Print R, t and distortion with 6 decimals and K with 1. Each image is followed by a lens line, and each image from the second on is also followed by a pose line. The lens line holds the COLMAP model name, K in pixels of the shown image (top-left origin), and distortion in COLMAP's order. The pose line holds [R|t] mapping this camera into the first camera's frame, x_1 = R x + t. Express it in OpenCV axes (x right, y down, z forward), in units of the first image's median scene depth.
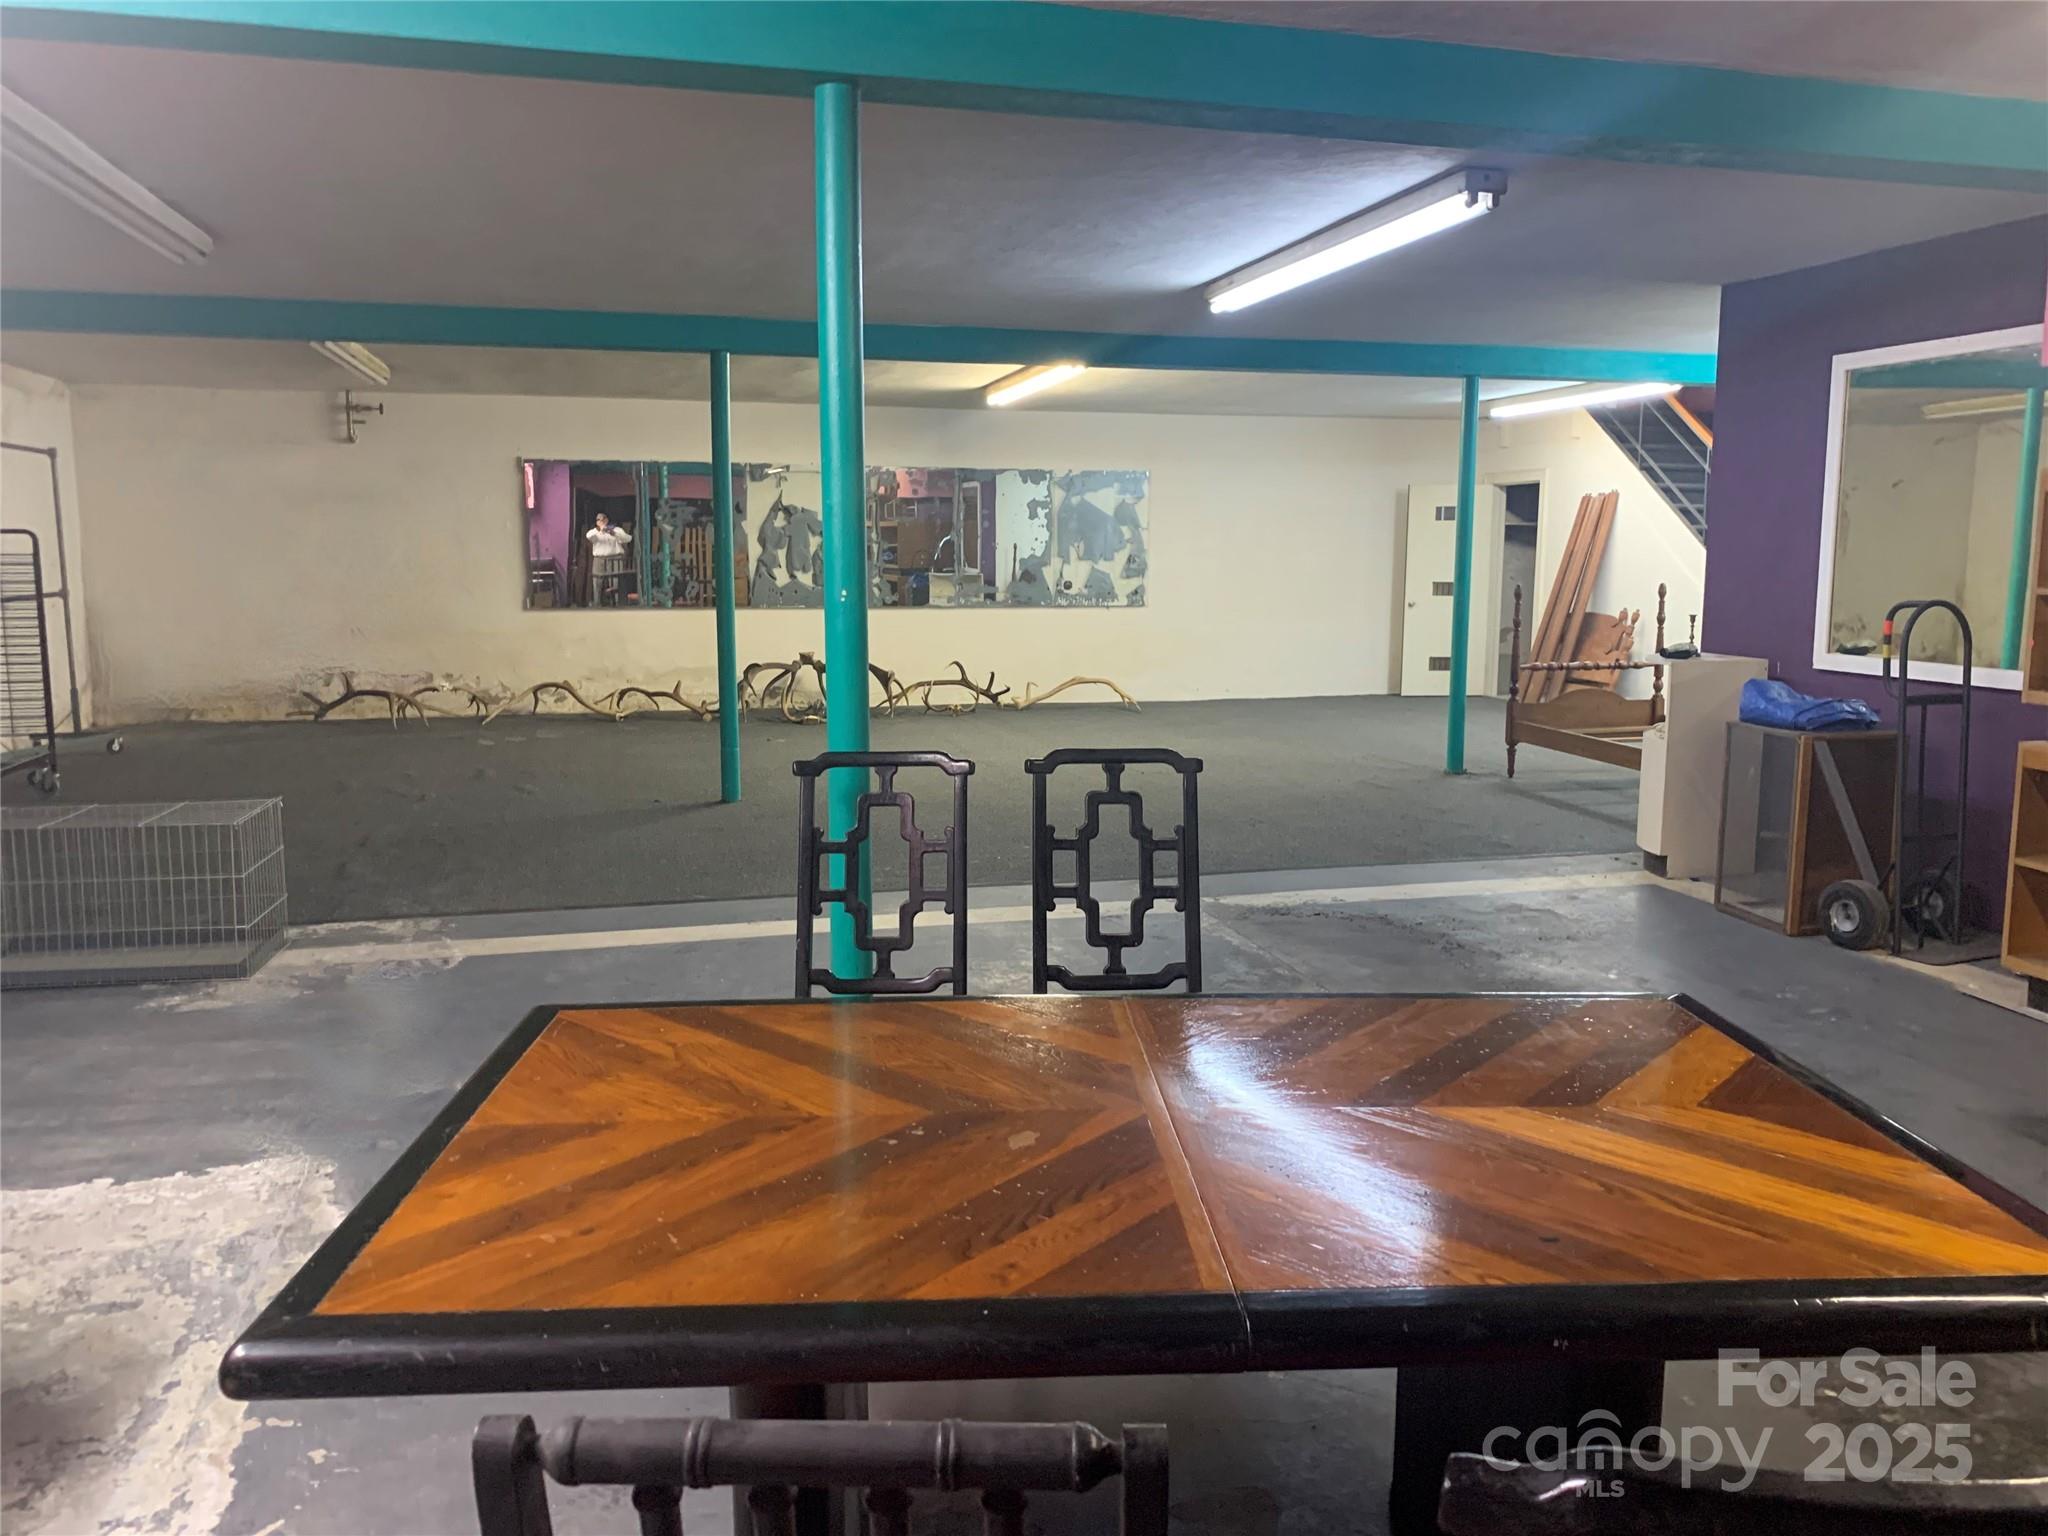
lens RADIAL K [[1517.2, 0, 1091.5], [0, 1517.2, 772.1], [0, 0, 1]] dist [0.100578, -0.207221]
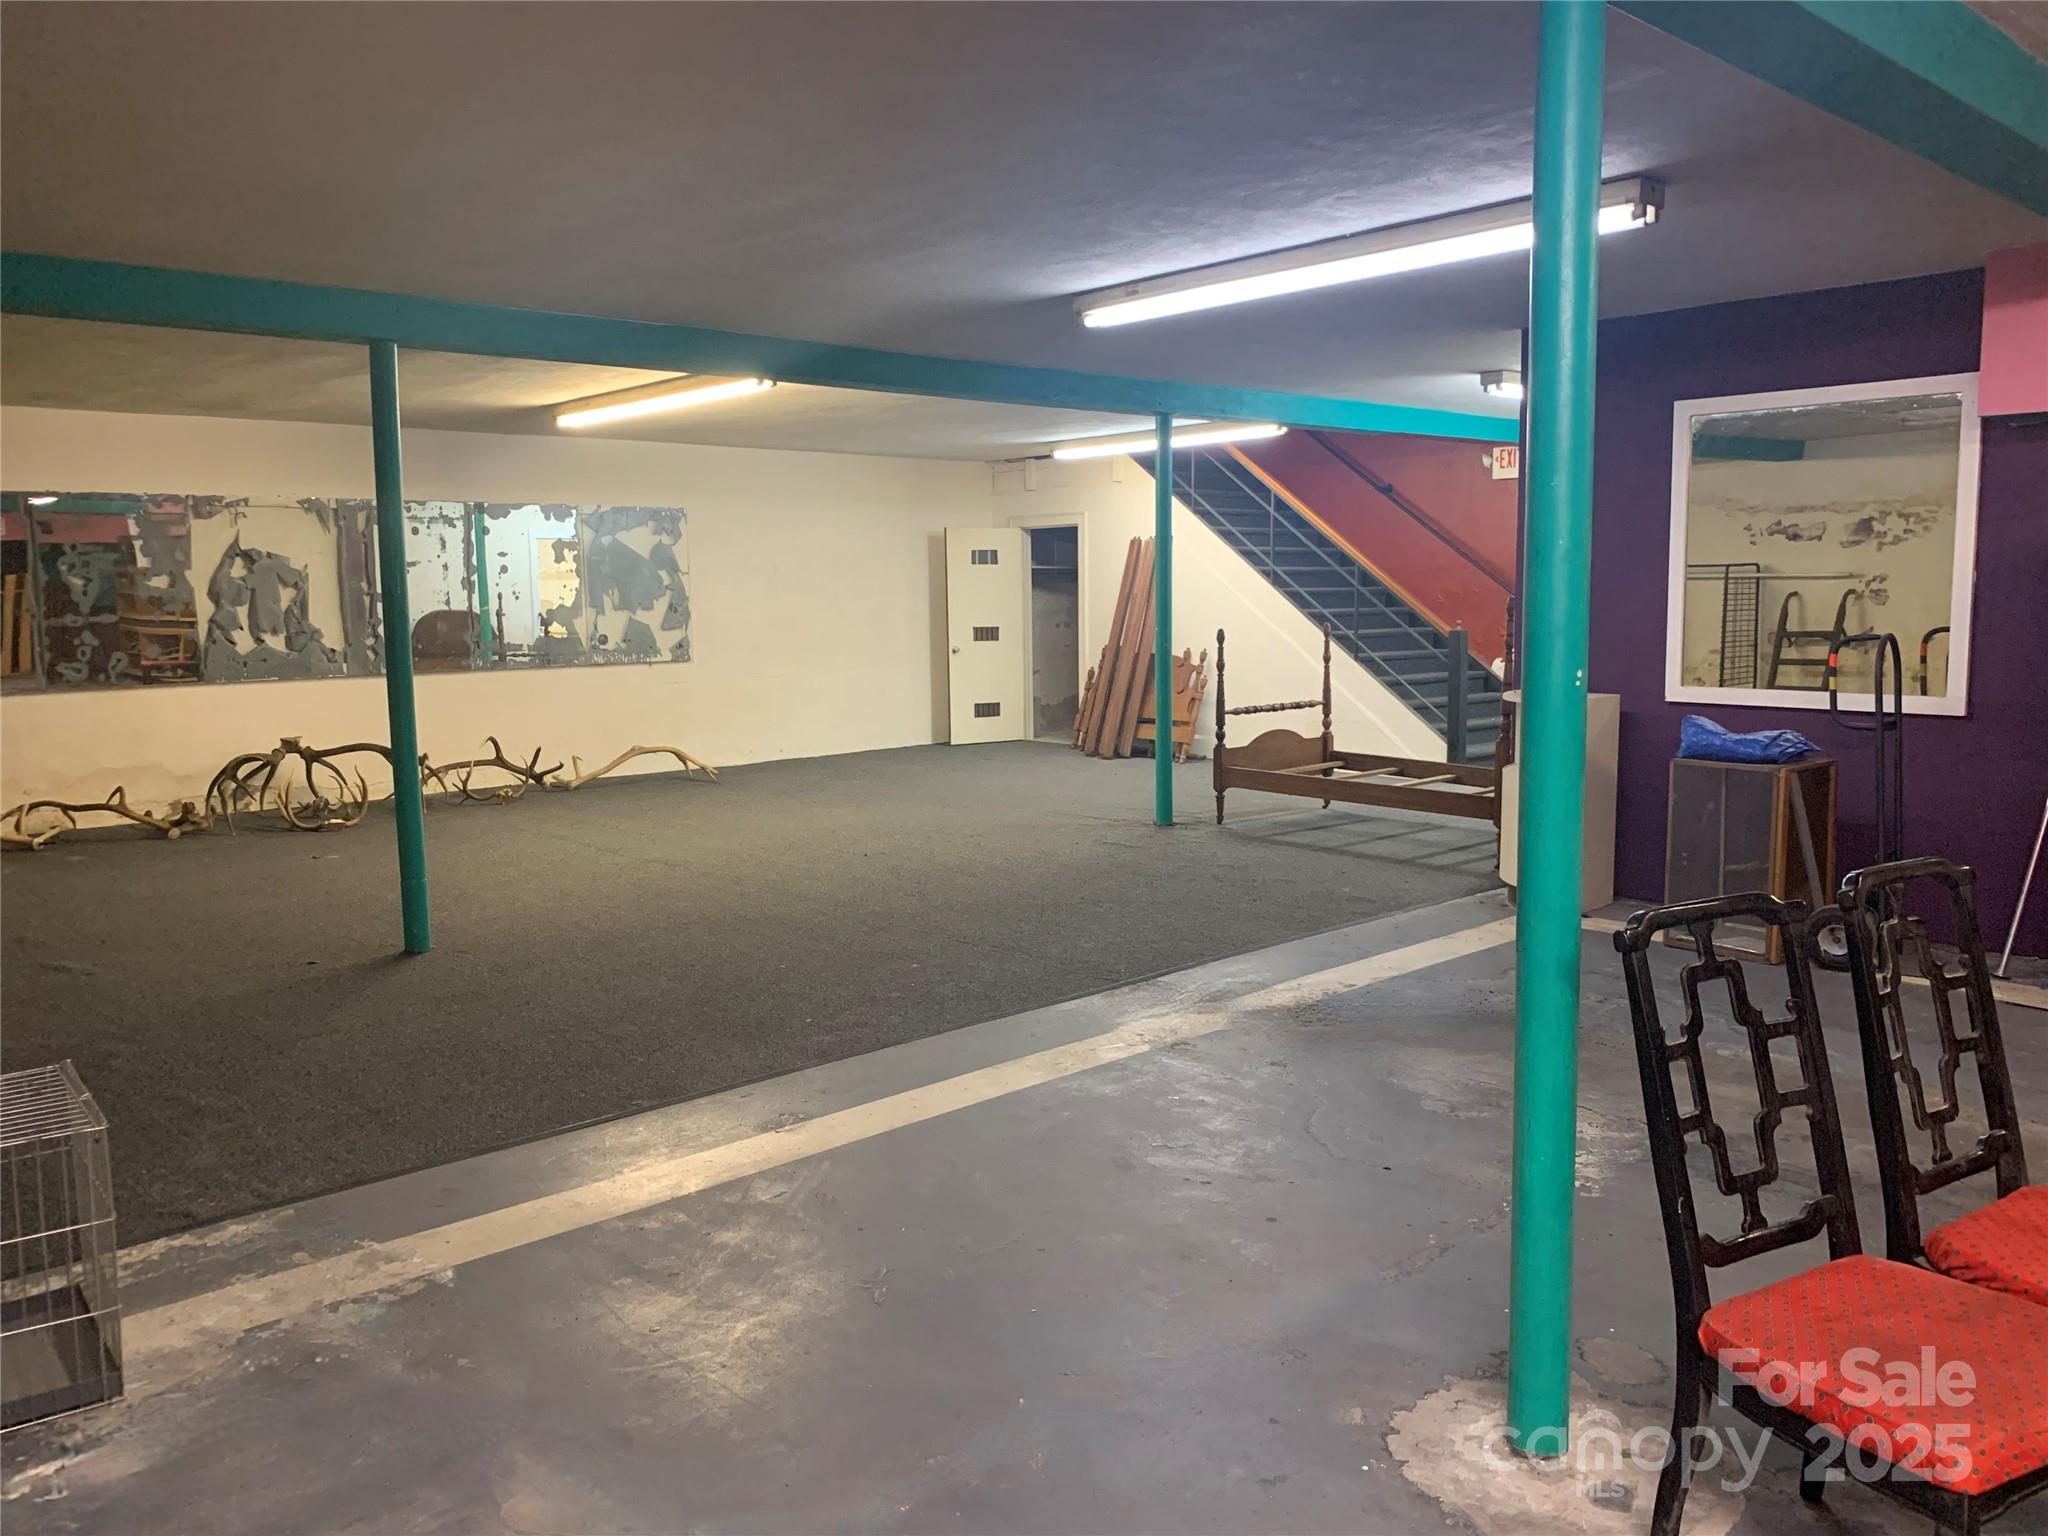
lens RADIAL K [[1517.2, 0, 1091.5], [0, 1517.2, 772.1], [0, 0, 1]] dist [0.100578, -0.207221]
pose [[0.893929, -0.070153, 0.442684, -0.168323], [0.081887, 0.996614, -0.007421, -0.021712], [-0.440665, 0.042884, 0.896647, 0.121548]]
